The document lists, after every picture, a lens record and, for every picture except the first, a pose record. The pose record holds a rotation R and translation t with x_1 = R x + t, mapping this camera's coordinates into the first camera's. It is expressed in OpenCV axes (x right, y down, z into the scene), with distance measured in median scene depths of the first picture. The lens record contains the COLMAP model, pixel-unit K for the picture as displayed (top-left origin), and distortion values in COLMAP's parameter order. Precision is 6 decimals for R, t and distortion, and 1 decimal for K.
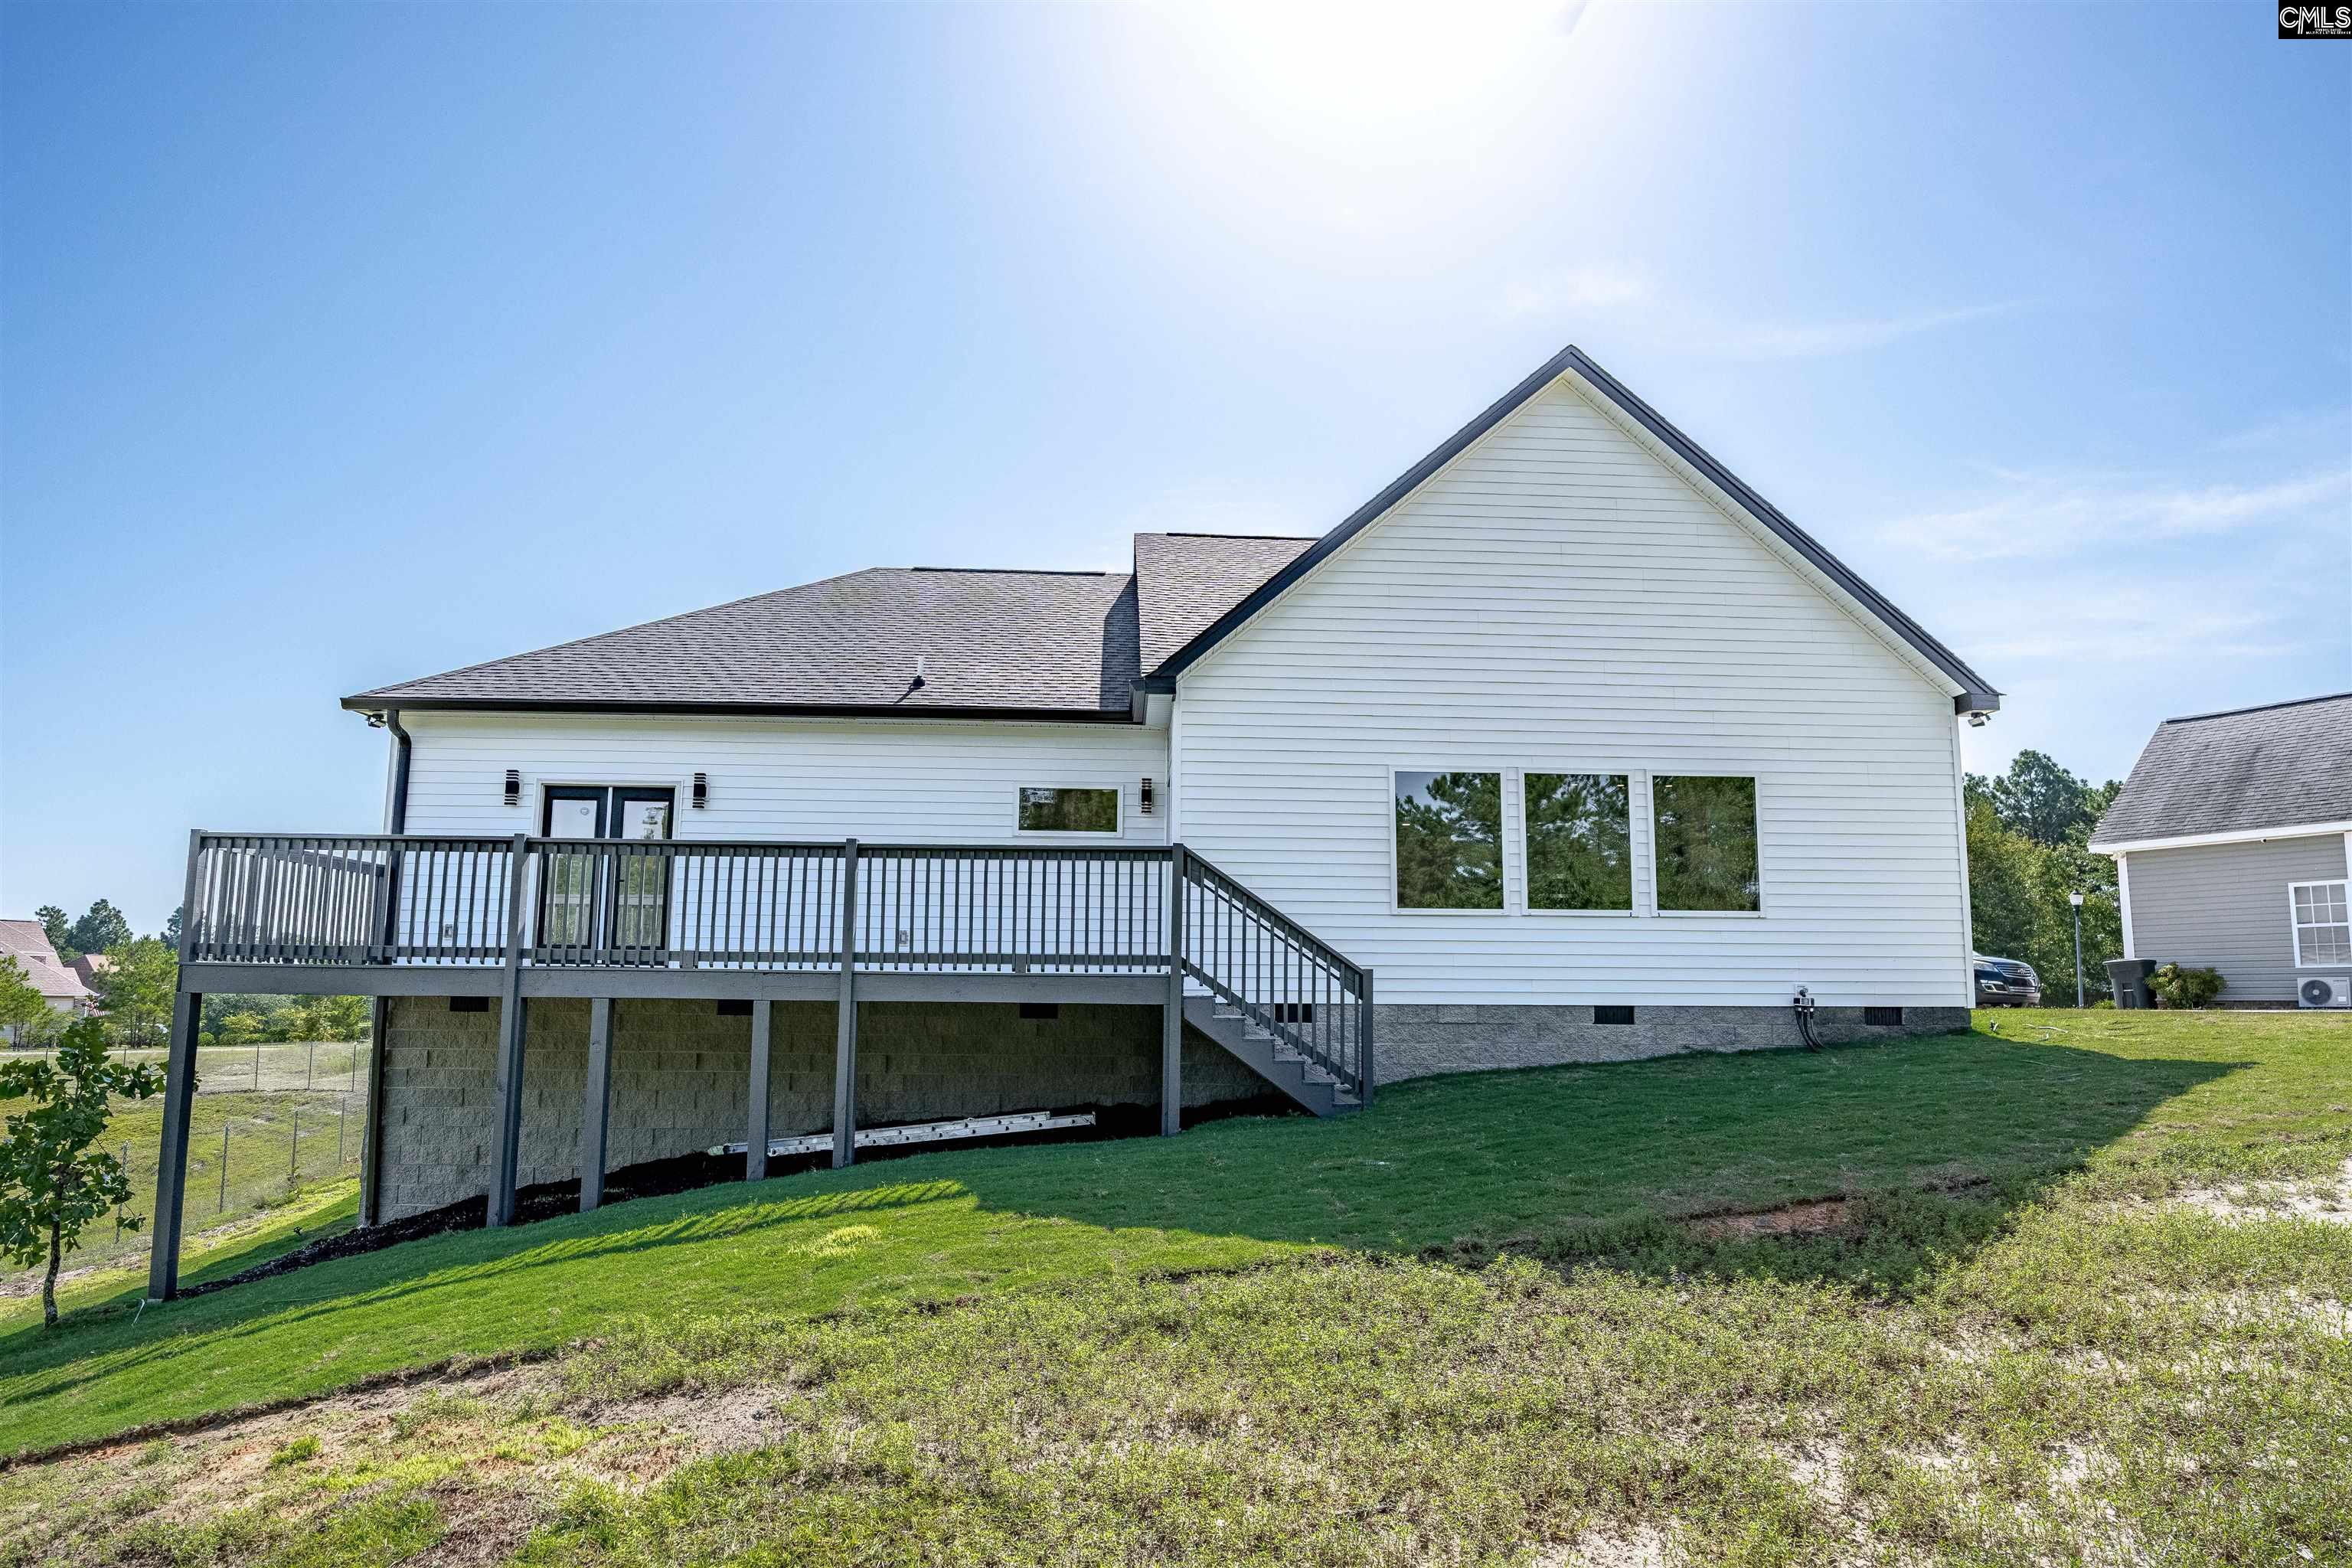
lens RADIAL K [[1305.6, 0, 1178.7], [0, 1305.6, 776.3], [0, 0, 1]] dist [-0.027048, 0.000658]
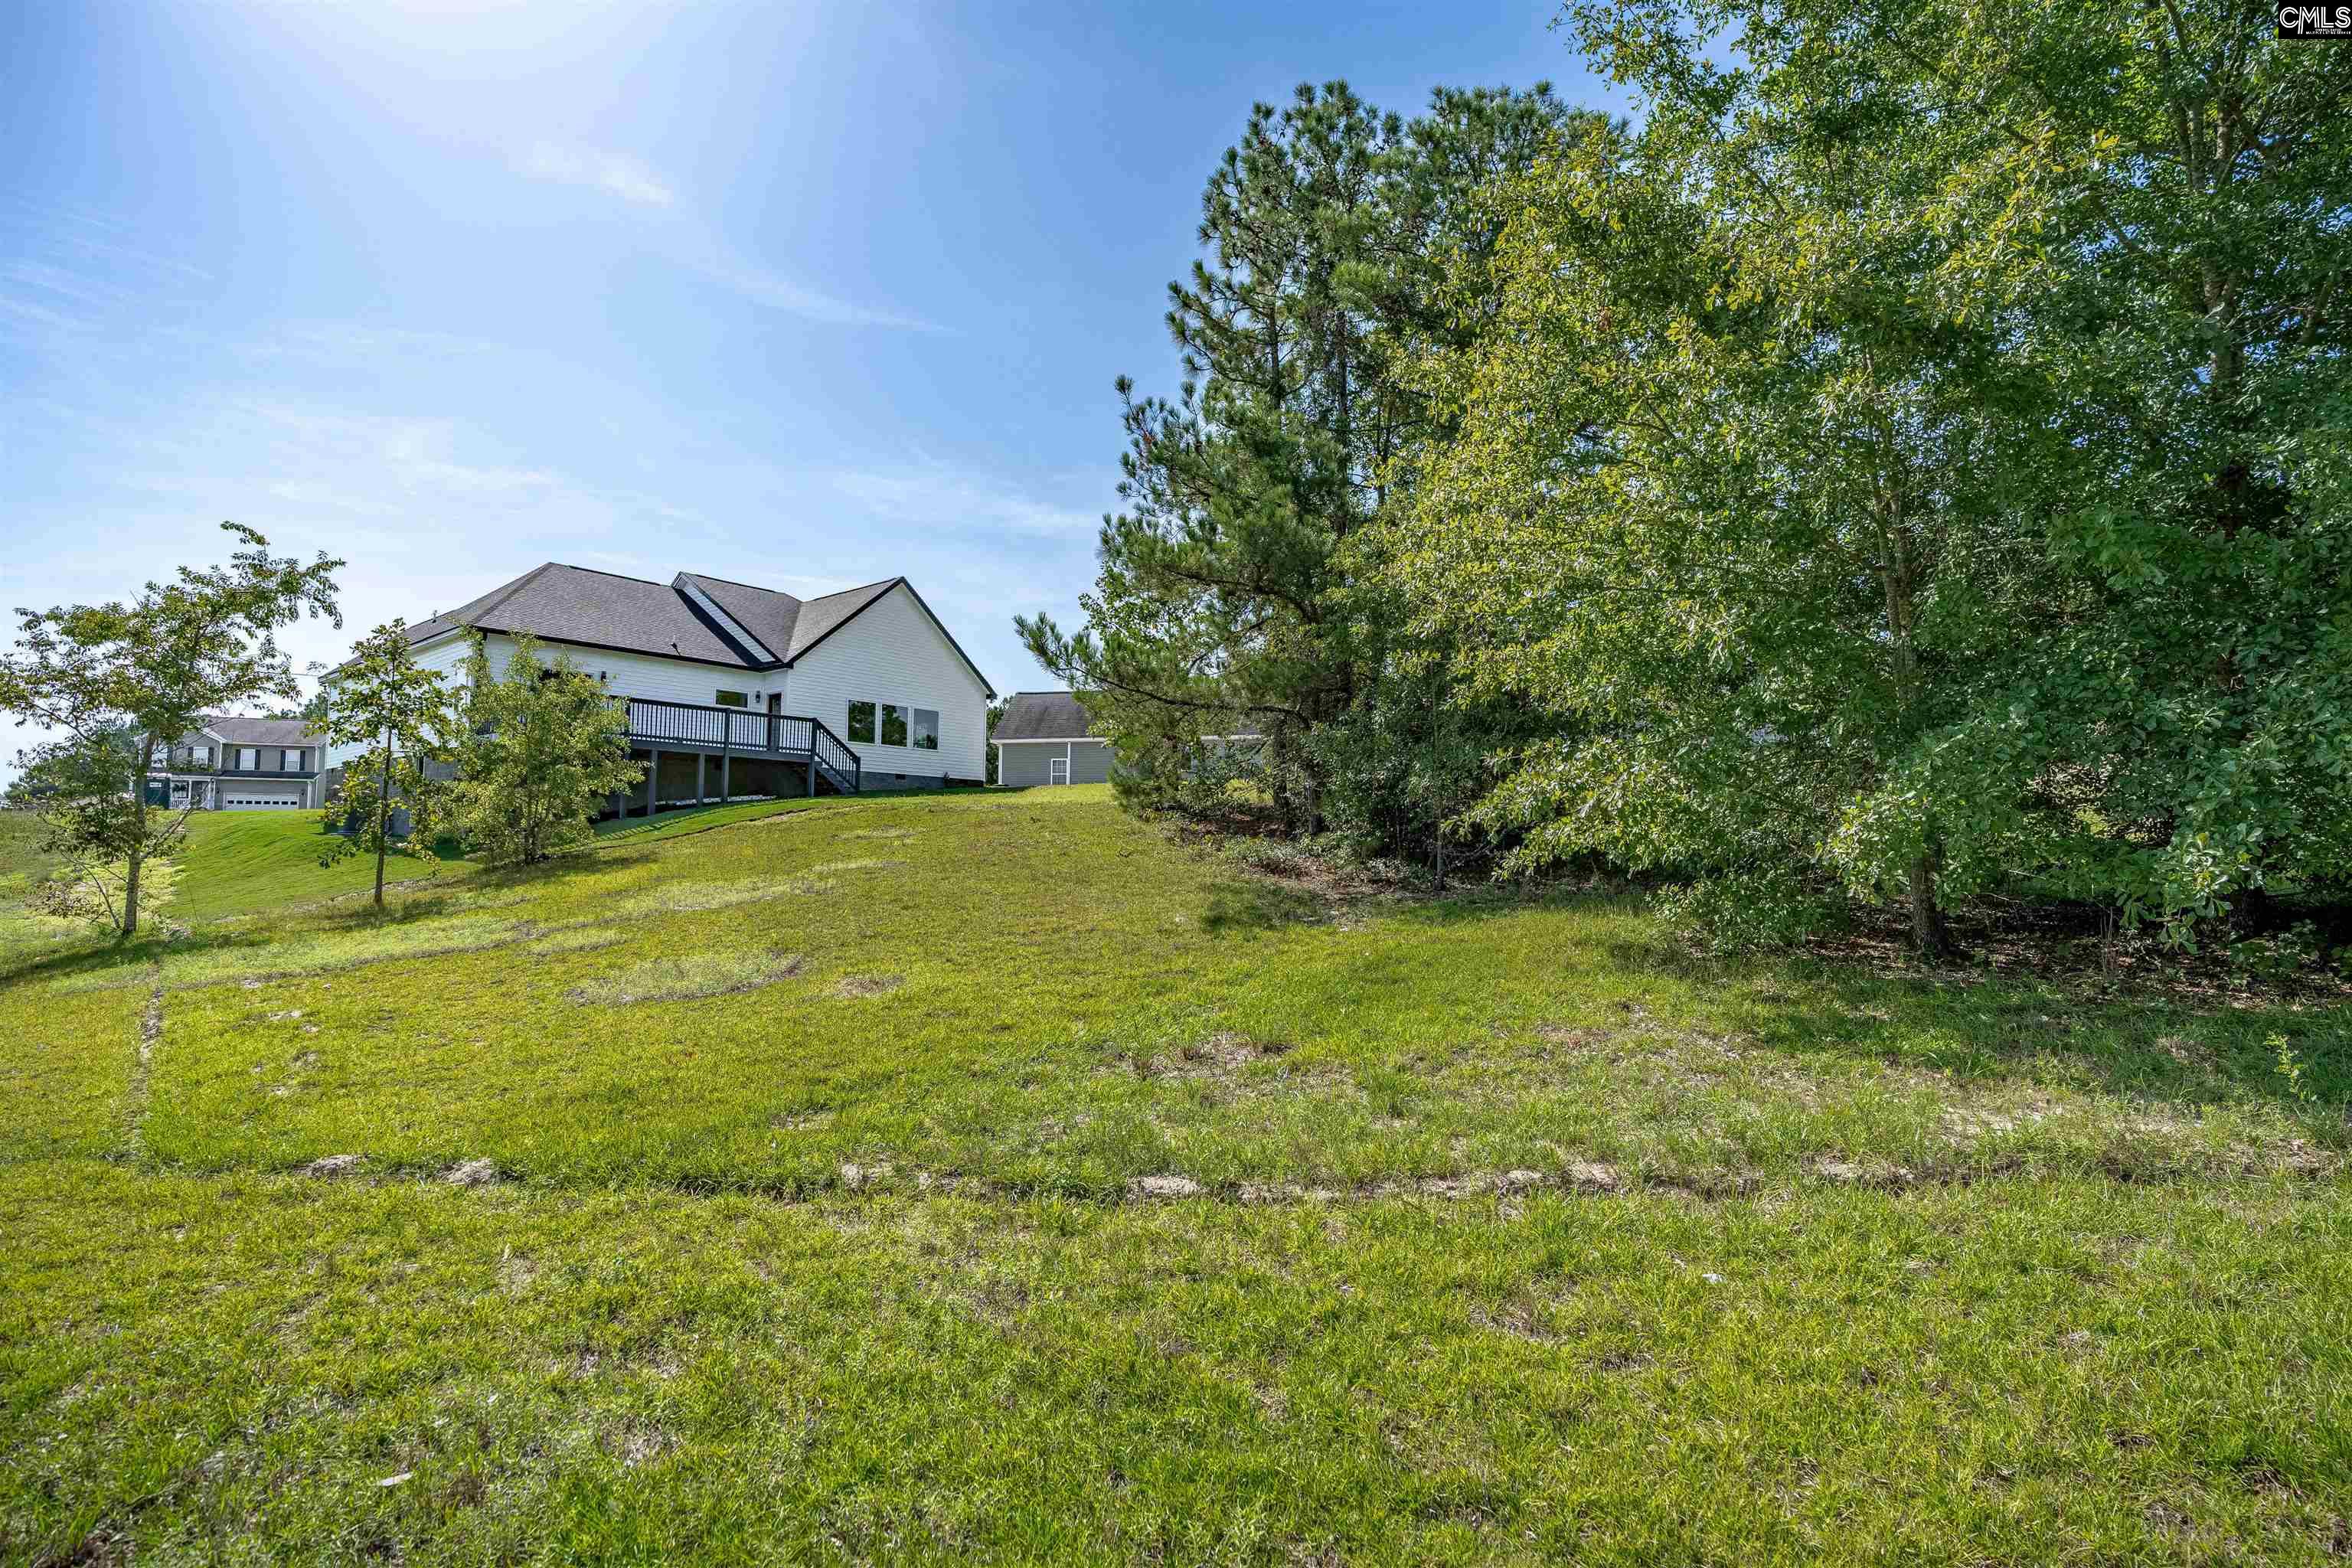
lens RADIAL K [[1098.9, 0, 1189.0], [0, 1098.9, 787.4], [0, 0, 1]] dist [-0.019680, 0.000312]
pose [[0.663844, 0.038863, 0.746861, -1.375837], [-0.137536, 0.987960, 0.070840, -0.102861], [-0.735116, -0.149747, 0.661196, -1.572280]]
